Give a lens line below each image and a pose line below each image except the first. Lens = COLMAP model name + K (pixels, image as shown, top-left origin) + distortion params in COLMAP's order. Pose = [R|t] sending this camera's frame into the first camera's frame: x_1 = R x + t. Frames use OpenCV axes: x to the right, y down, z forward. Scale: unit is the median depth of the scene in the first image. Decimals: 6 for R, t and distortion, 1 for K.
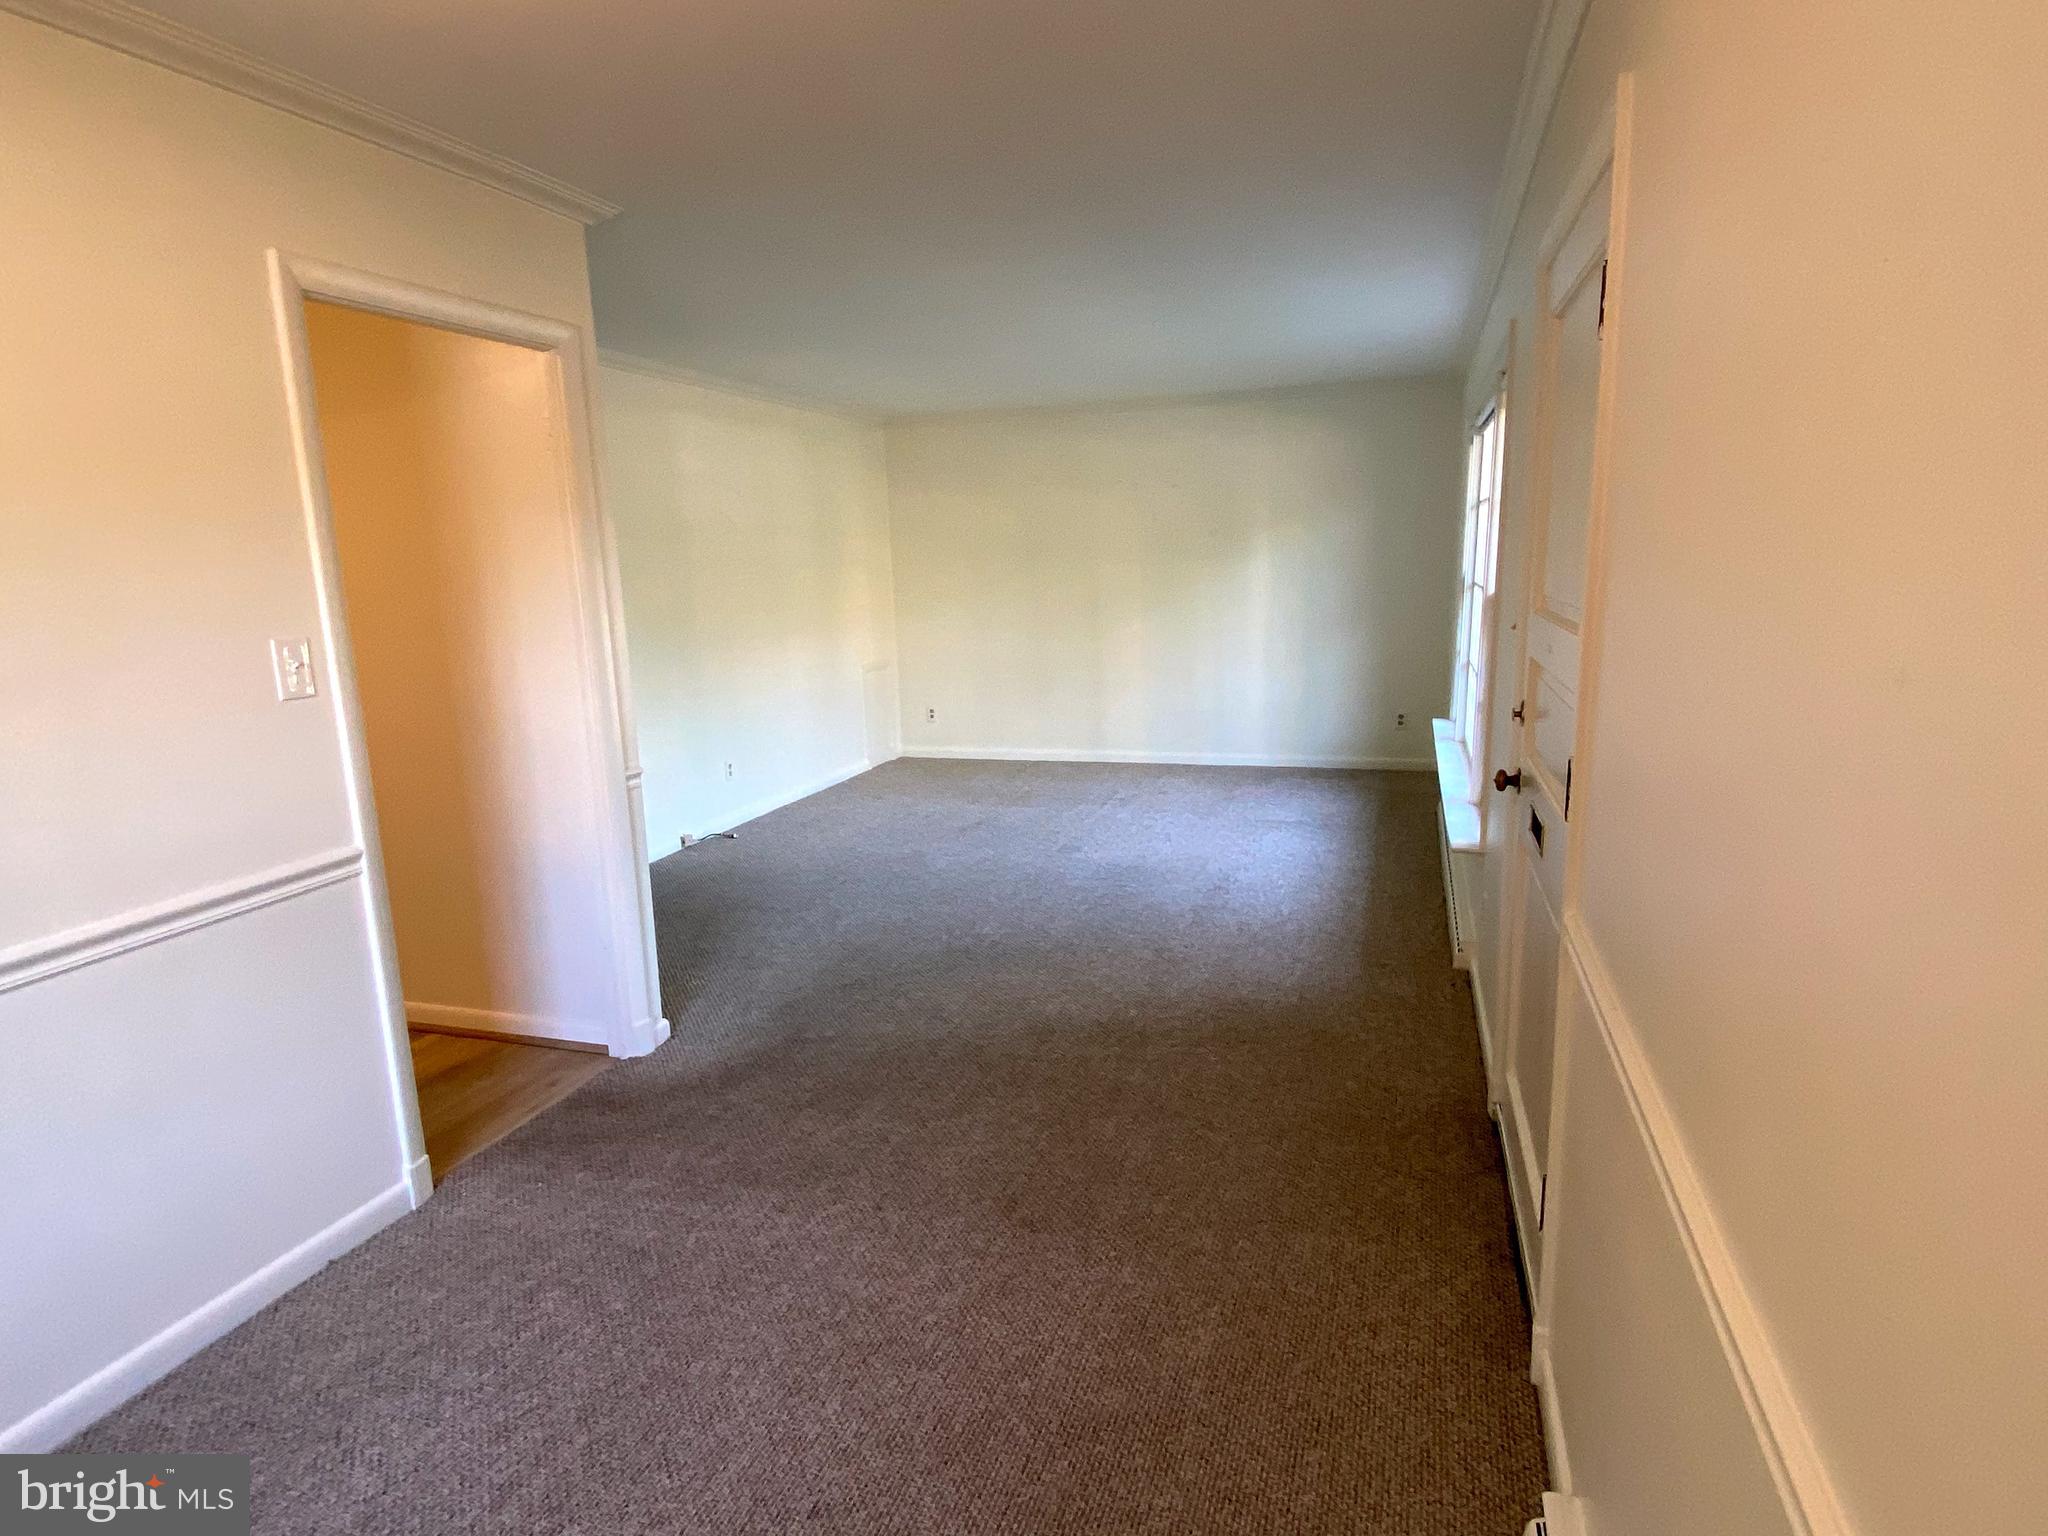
lens RADIAL K [[1128.5, 0, 1024.0], [0, 1128.5, 768.0], [0, 0, 1]] dist [0.070293, -0.076301]
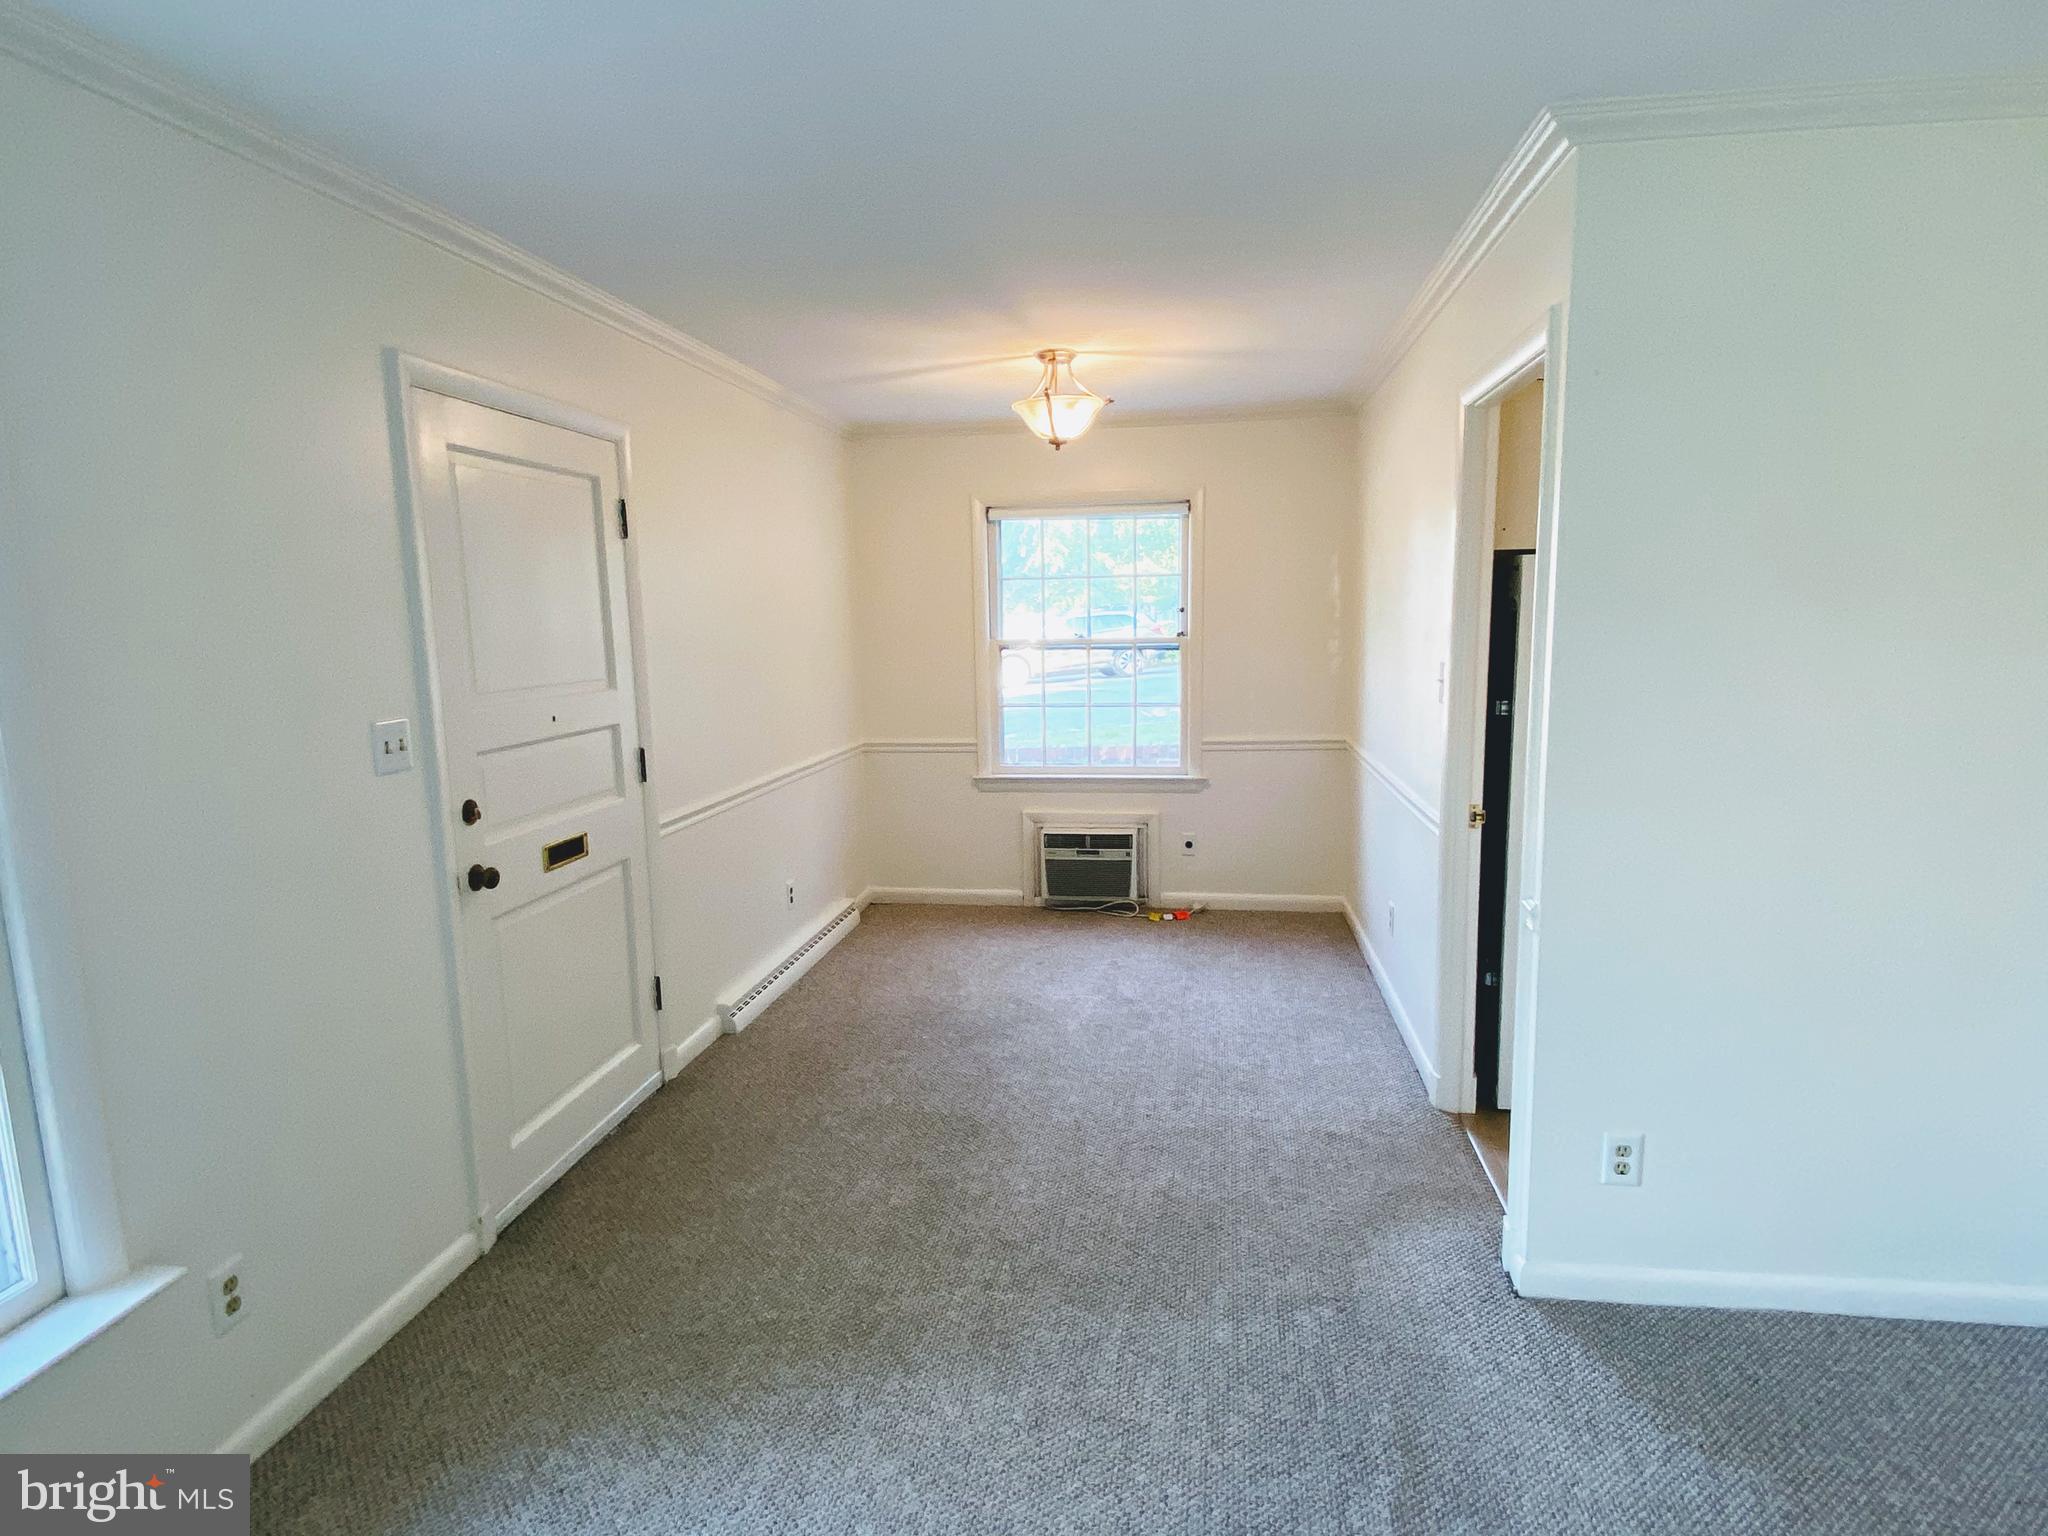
lens RADIAL K [[1128.5, 0, 1024.0], [0, 1128.5, 768.0], [0, 0, 1]] dist [0.070293, -0.076301]
pose [[-0.984800, 0.073830, -0.157218, 0.055529], [0.019641, 0.946693, 0.321539, -0.217939], [0.172576, 0.313564, -0.933753, 1.091871]]
